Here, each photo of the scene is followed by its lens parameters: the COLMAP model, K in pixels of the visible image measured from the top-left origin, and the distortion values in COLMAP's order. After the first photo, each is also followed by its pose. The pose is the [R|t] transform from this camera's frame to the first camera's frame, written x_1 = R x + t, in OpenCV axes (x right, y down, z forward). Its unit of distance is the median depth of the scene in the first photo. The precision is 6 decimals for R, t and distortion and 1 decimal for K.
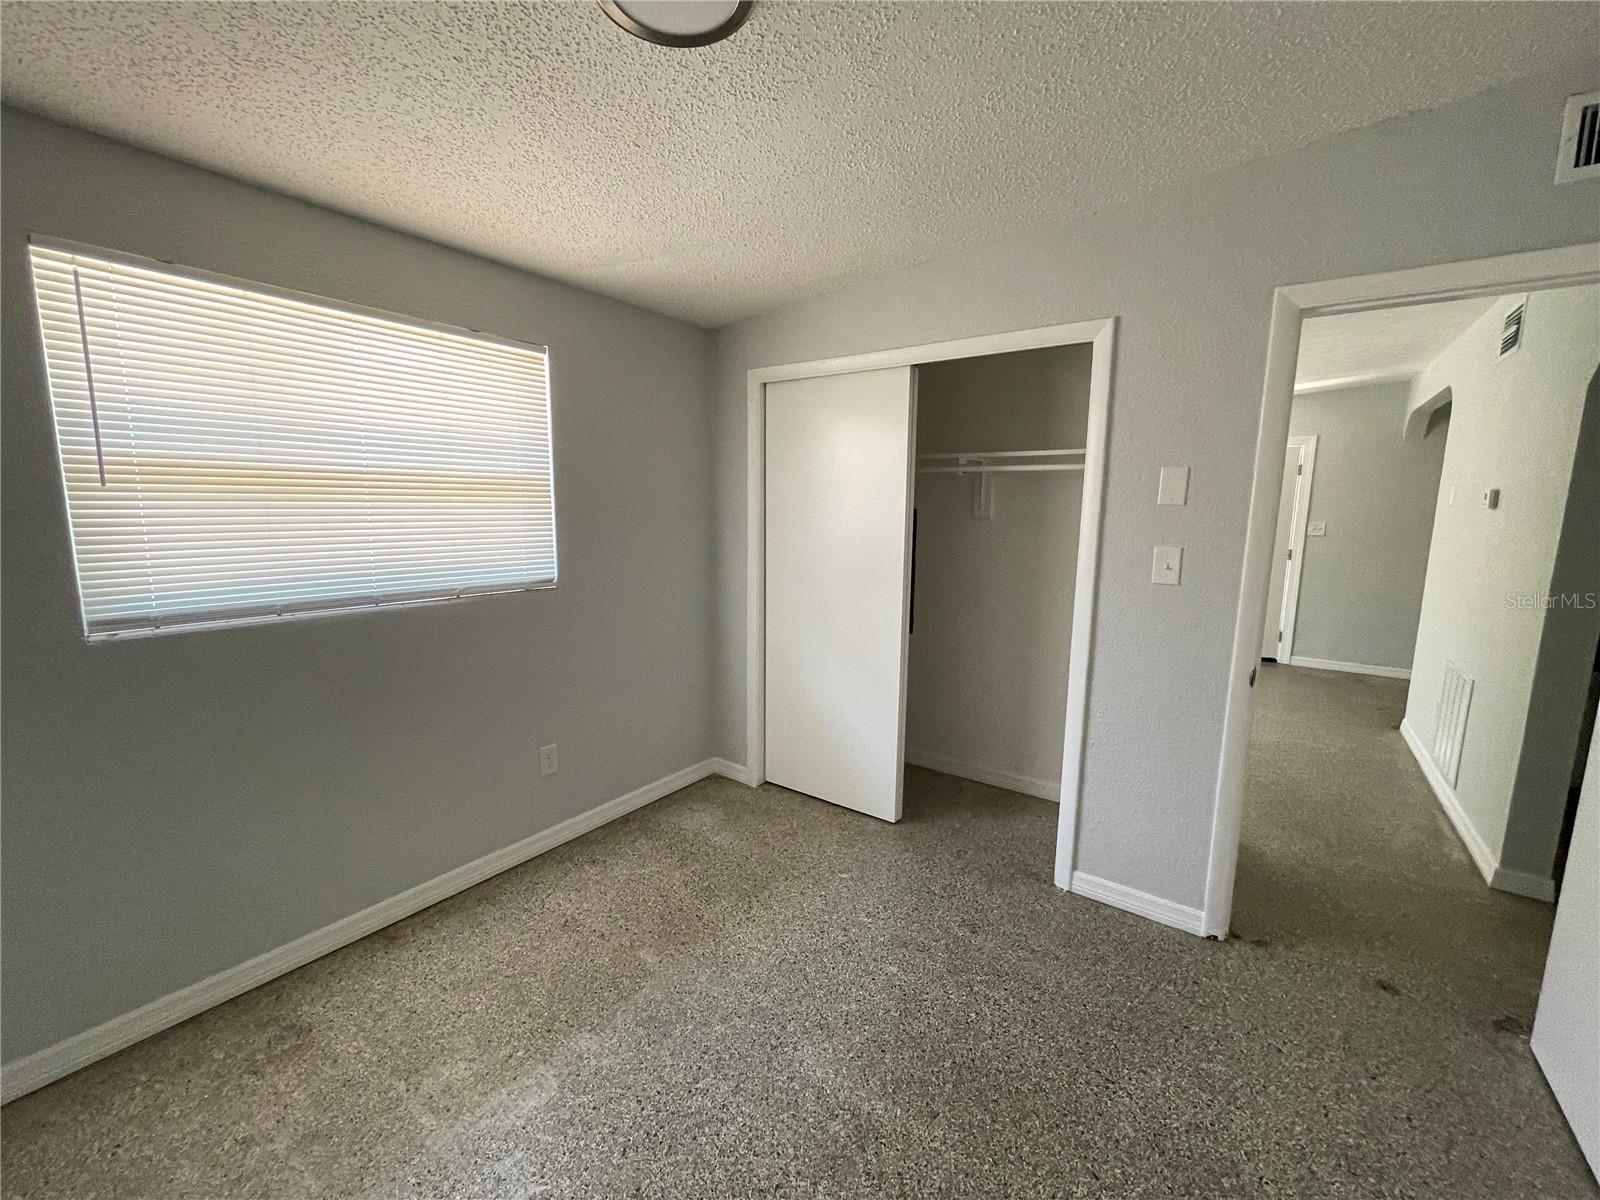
lens RADIAL K [[642.5, 0, 802.8], [0, 642.5, 595.2], [0, 0, 1]] dist [0.001197, 0.000020]
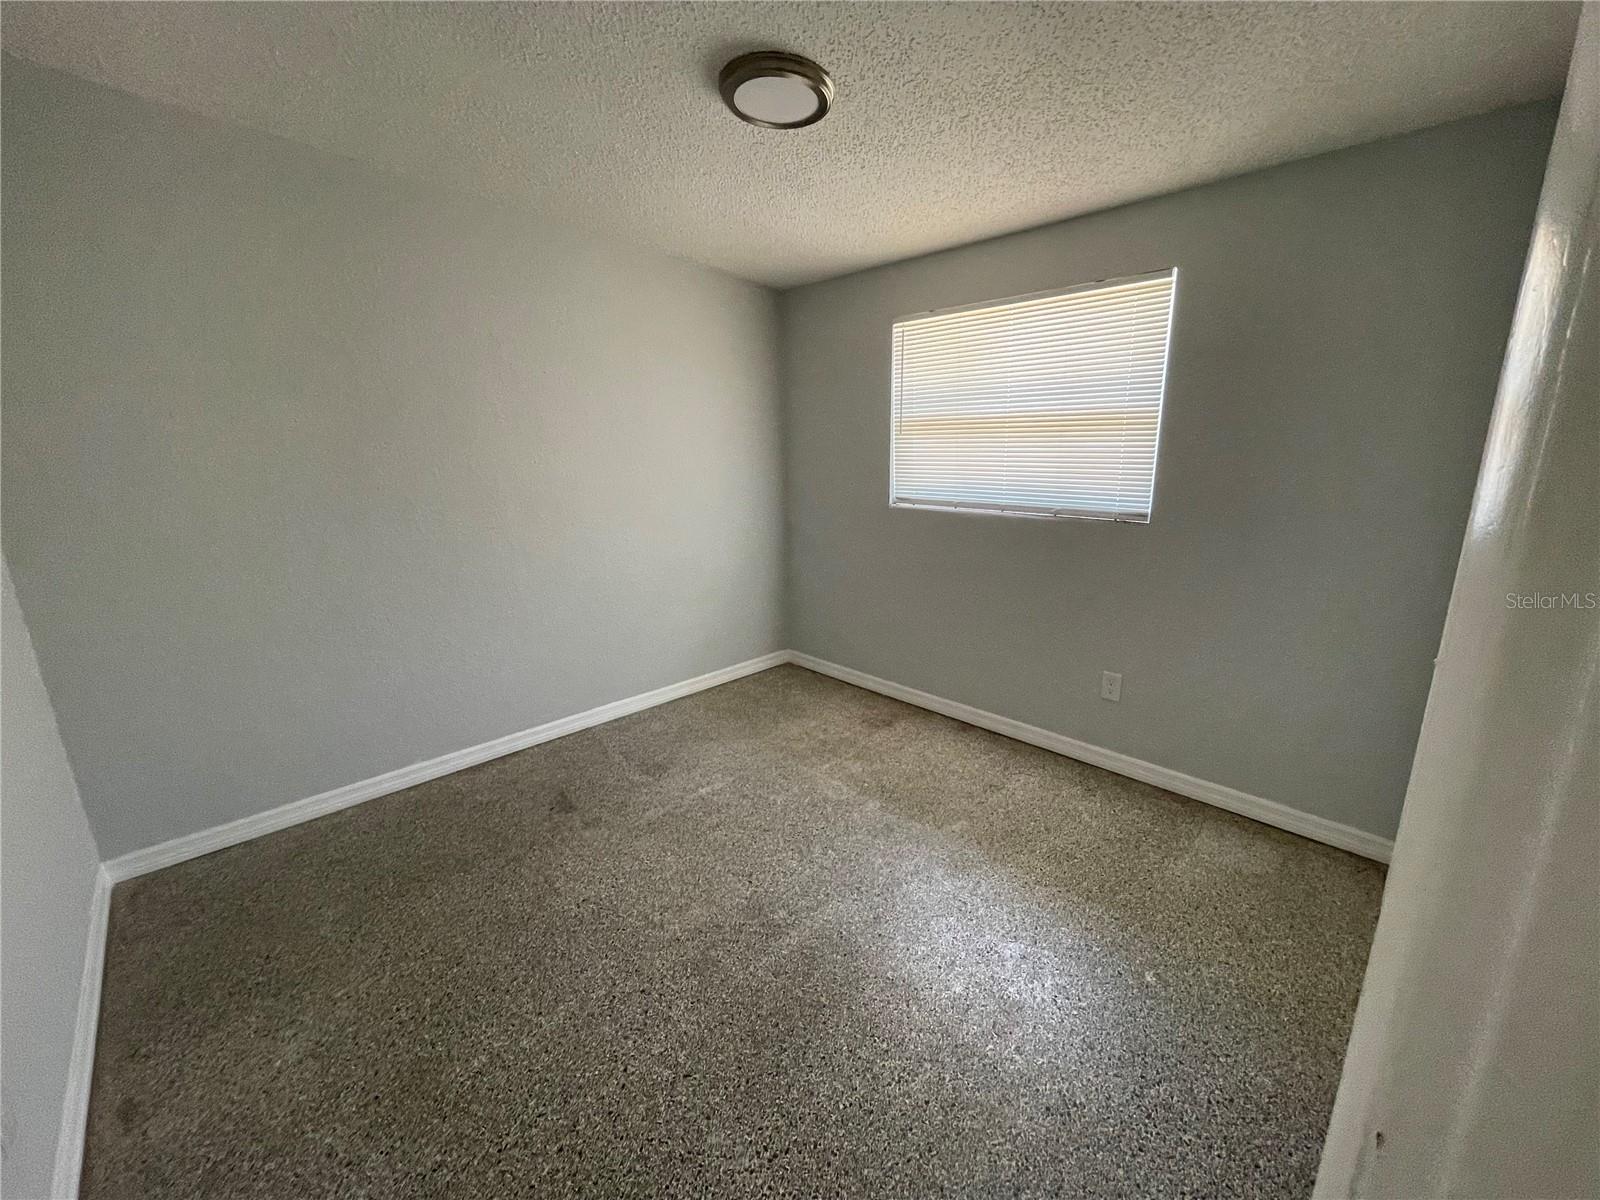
lens RADIAL K [[642.5, 0, 802.8], [0, 642.5, 595.2], [0, 0, 1]] dist [0.001197, 0.000020]
pose [[-0.162659, 0.218605, -0.962161, 0.786022], [-0.129728, 0.961944, 0.240487, -0.086609], [0.978117, 0.163937, -0.128110, 0.737321]]
